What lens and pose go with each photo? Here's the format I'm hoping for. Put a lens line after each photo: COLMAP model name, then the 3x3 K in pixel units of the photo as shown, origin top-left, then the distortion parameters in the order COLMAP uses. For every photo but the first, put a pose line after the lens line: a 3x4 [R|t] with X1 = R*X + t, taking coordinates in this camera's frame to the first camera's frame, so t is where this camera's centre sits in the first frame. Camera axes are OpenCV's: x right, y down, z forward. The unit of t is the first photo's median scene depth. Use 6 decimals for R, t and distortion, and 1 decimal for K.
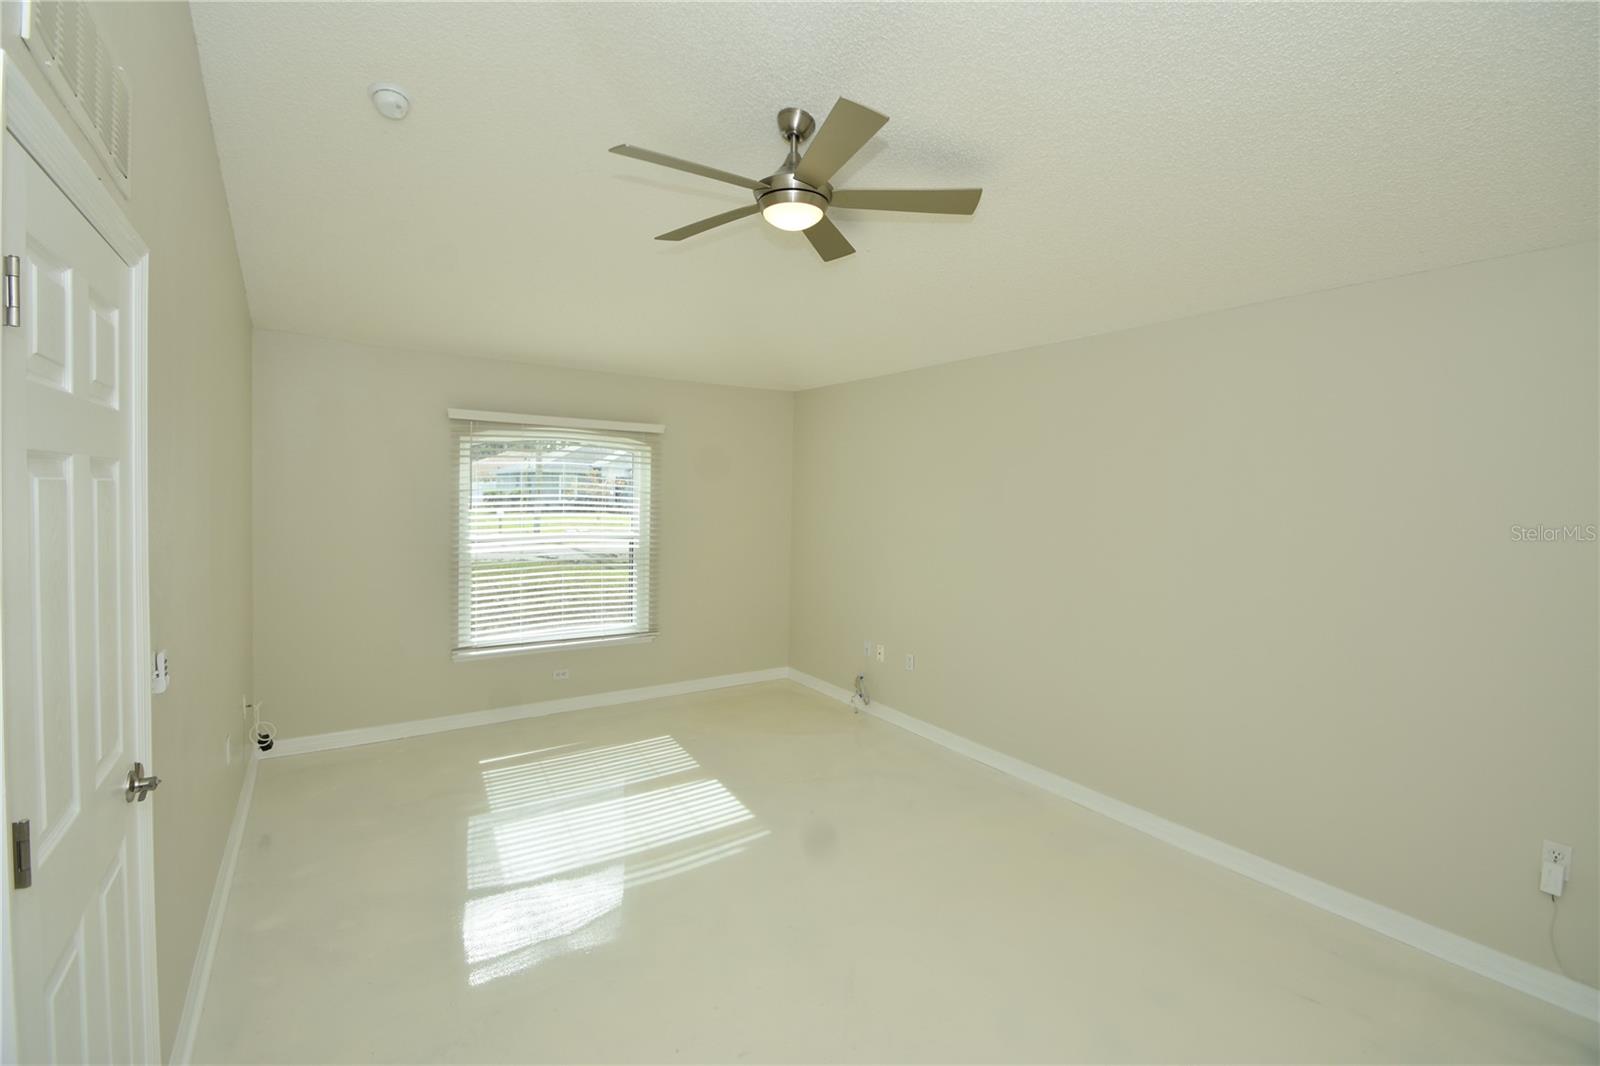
lens RADIAL K [[699.5, 0, 795.6], [0, 699.5, 528.2], [0, 0, 1]] dist [0.003433, -0.008082]
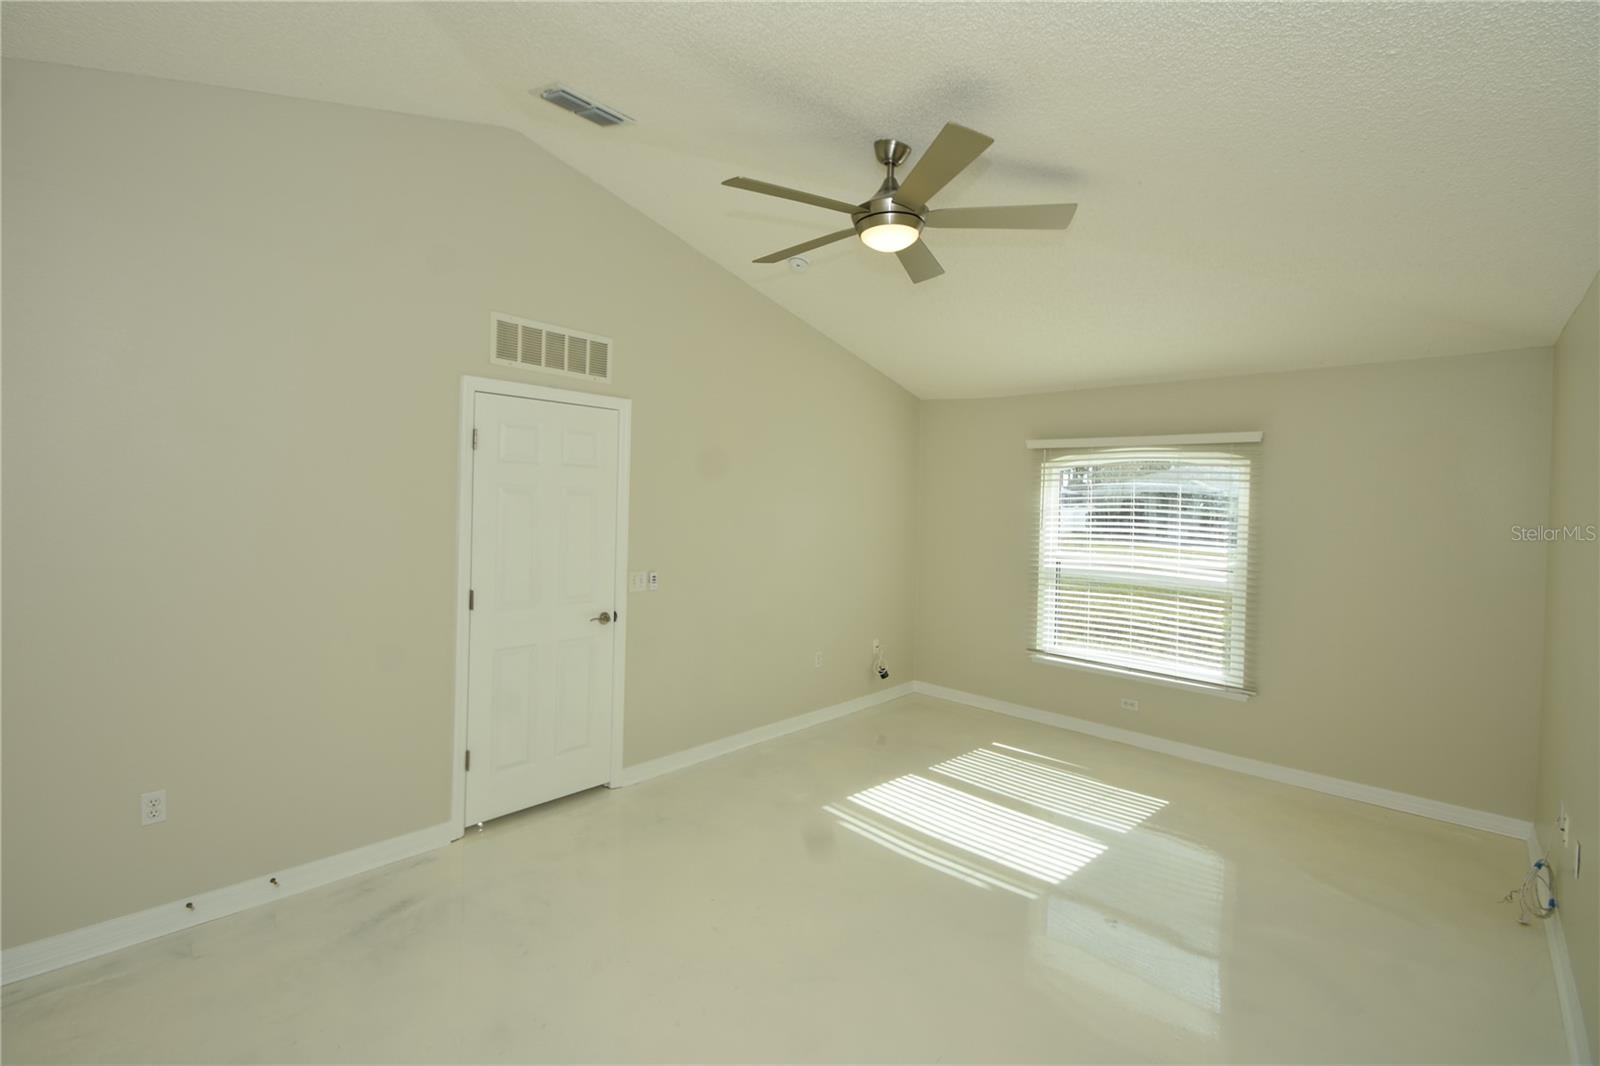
lens RADIAL K [[699.5, 0, 793.6], [0, 699.5, 529.5], [0, 0, 1]] dist [0.003433, -0.008082]
pose [[0.214727, 0.027056, -0.976299, 0.496615], [-0.075185, 0.997108, 0.011096, -0.005688], [0.973776, 0.071020, 0.216140, 0.331611]]
